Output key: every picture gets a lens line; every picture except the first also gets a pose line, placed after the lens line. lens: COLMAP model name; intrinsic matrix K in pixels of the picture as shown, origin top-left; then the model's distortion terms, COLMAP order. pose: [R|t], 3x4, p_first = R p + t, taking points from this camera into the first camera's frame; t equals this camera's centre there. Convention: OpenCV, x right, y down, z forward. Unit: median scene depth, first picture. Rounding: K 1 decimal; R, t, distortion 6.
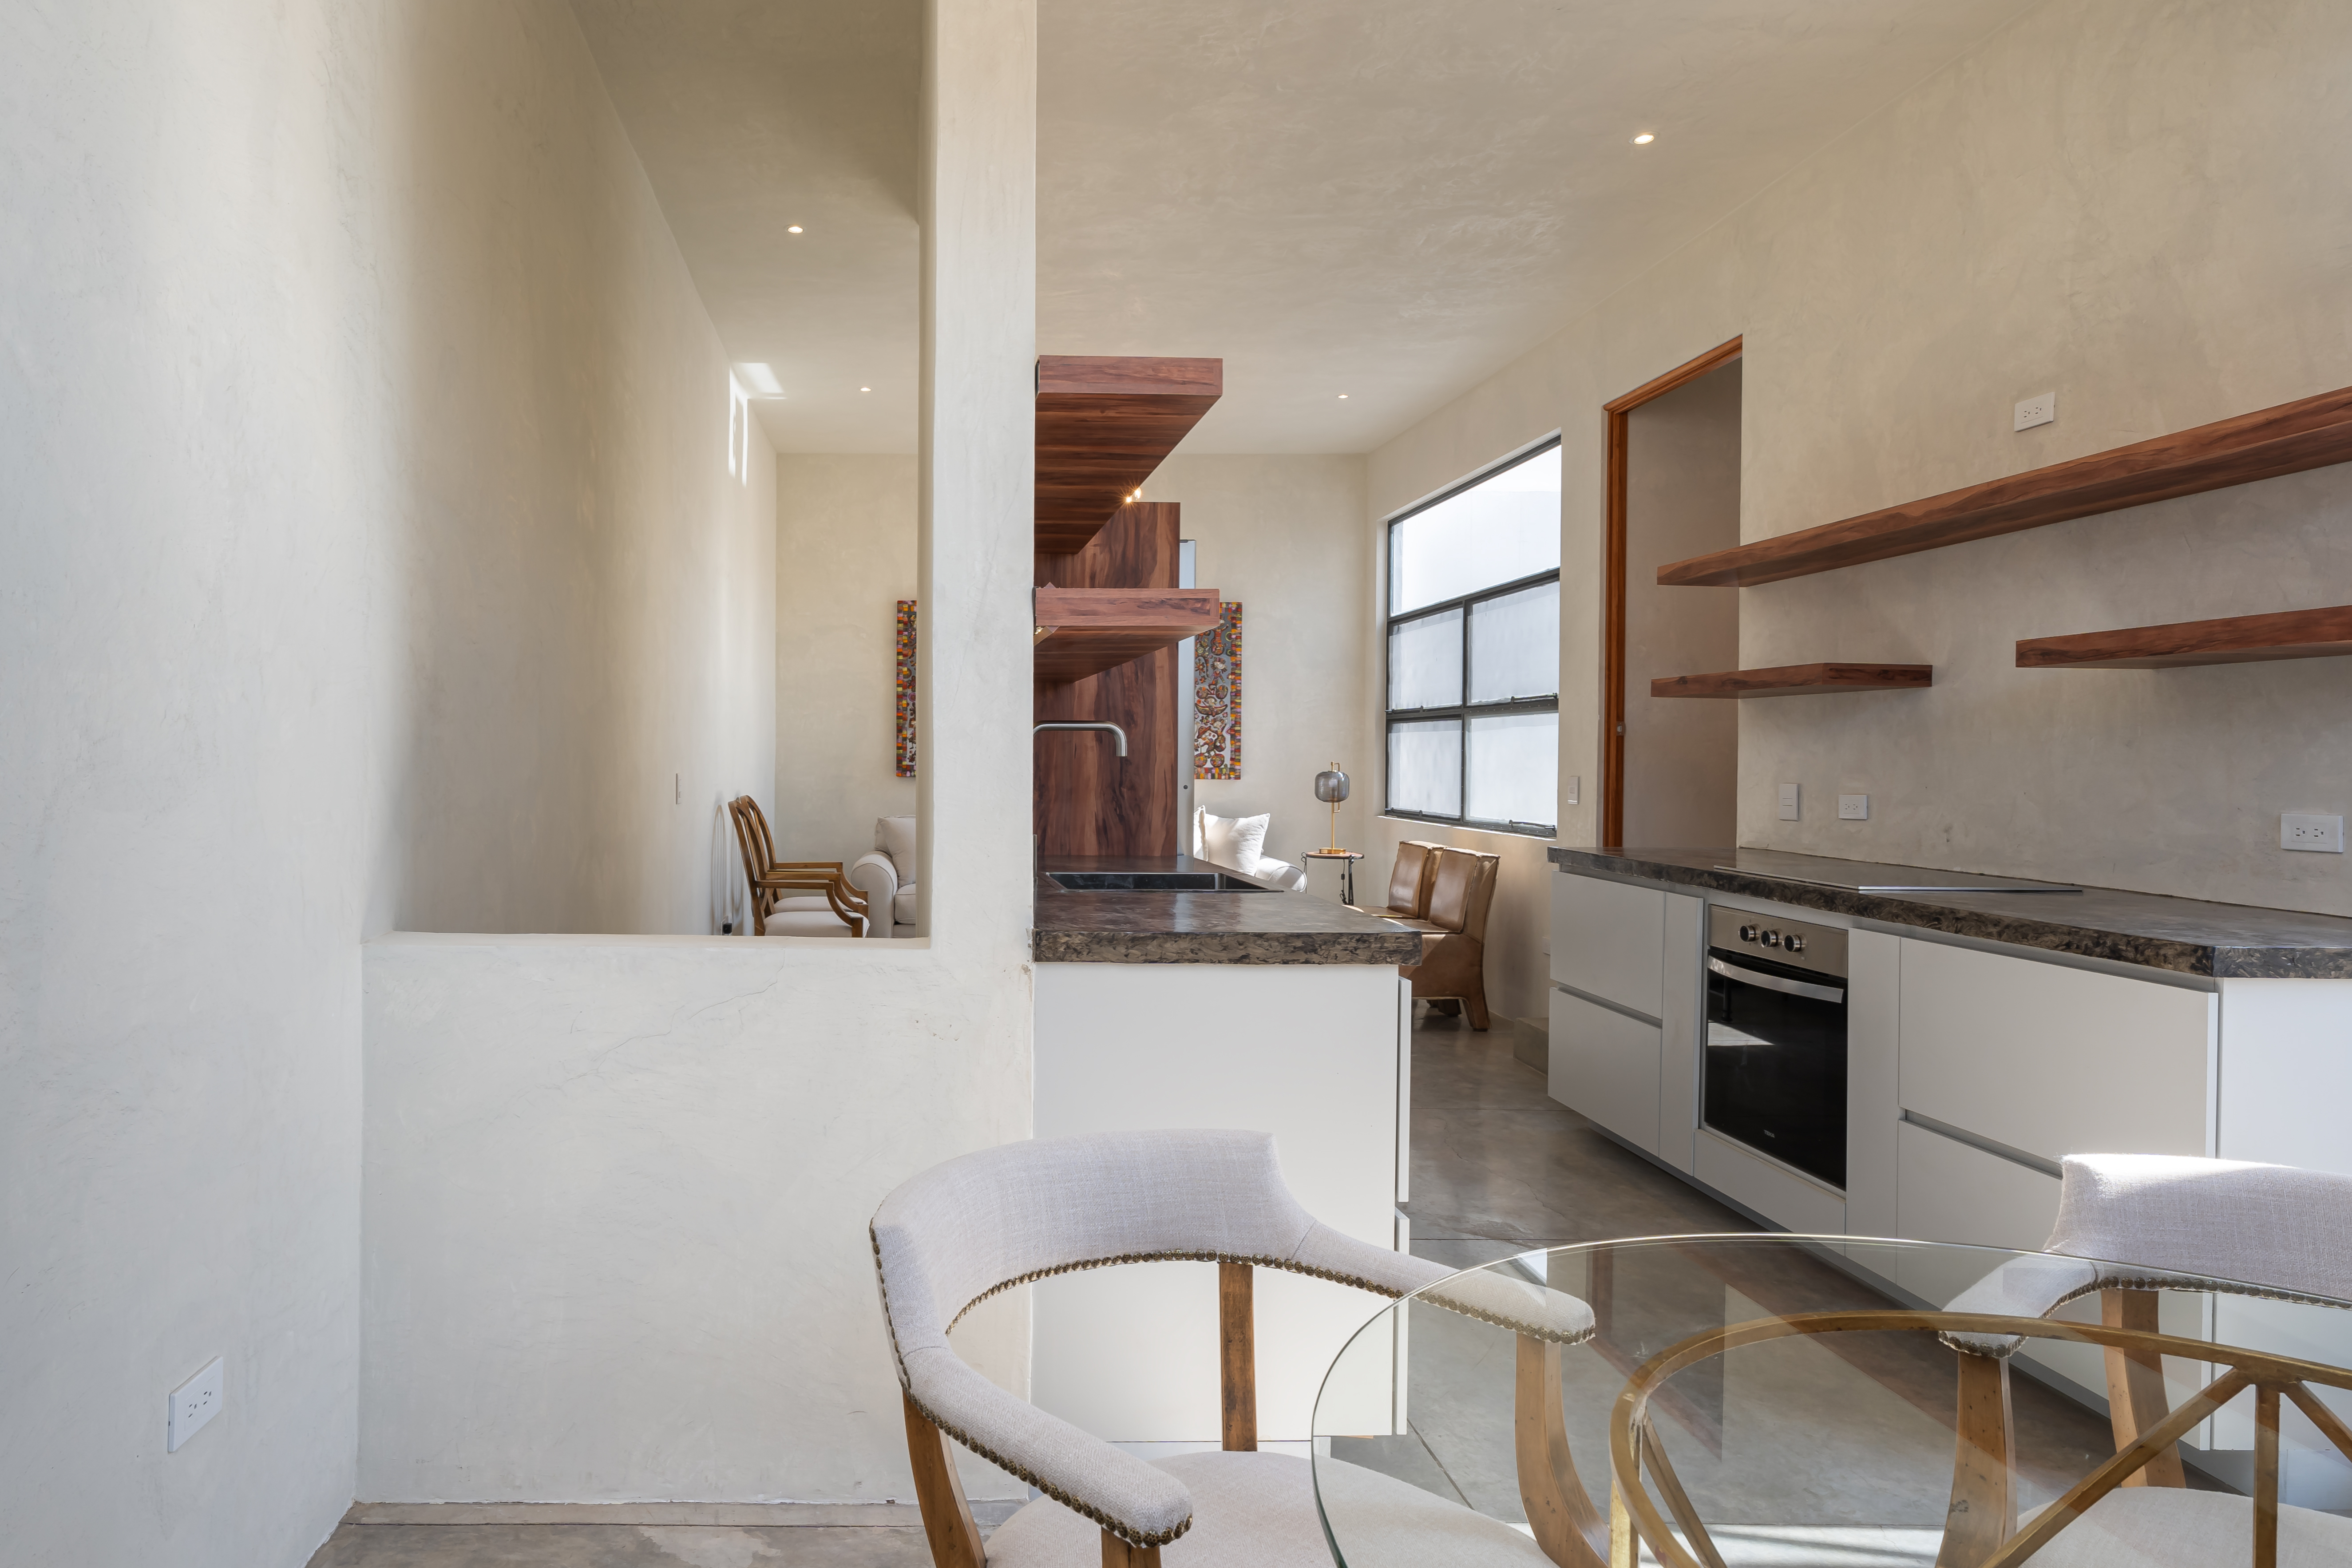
lens RADIAL K [[1303.3, 0, 1150.4], [0, 1303.3, 772.2], [0, 0, 1]] dist [-0.004218, -0.000203]
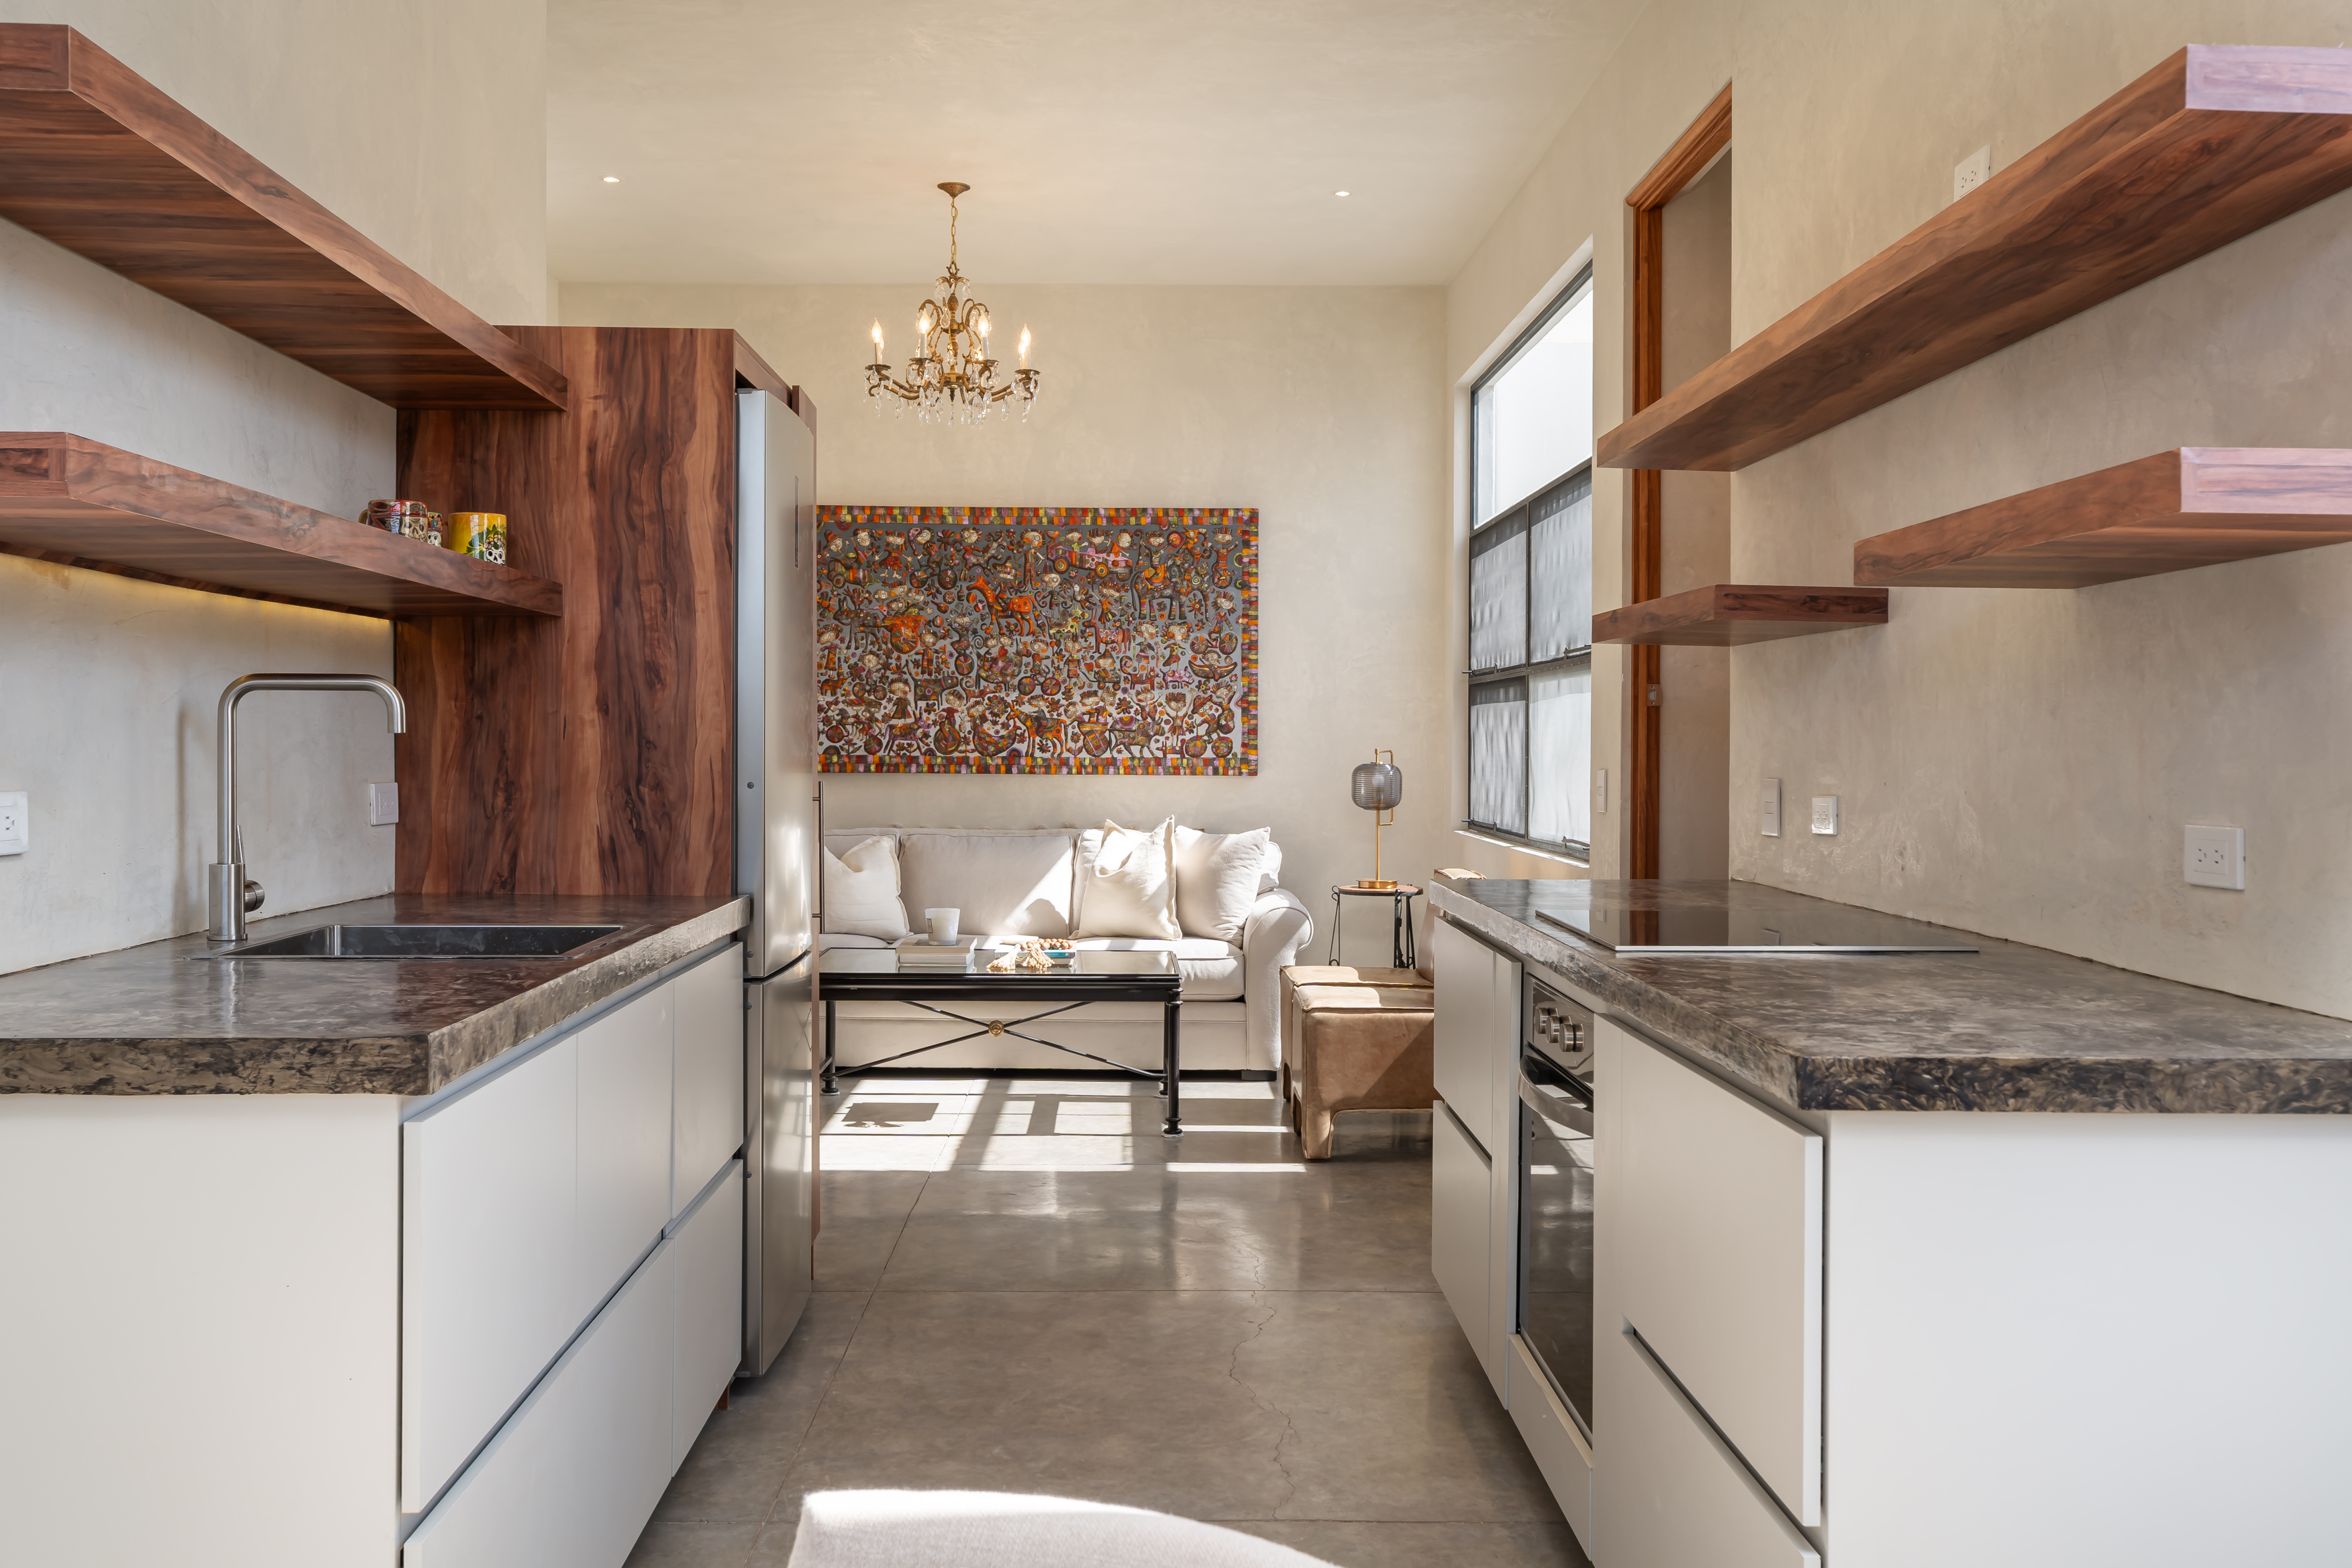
lens RADIAL K [[1963.1, 0, 1200.3], [0, 1963.1, 738.9], [0, 0, 1]] dist [0.004040, 0.012719]
pose [[0.999737, -0.000828, 0.022913, 0.223687], [0.001135, 0.999910, -0.013384, 0.002124], [-0.022900, 0.013406, 0.999648, 0.056783]]
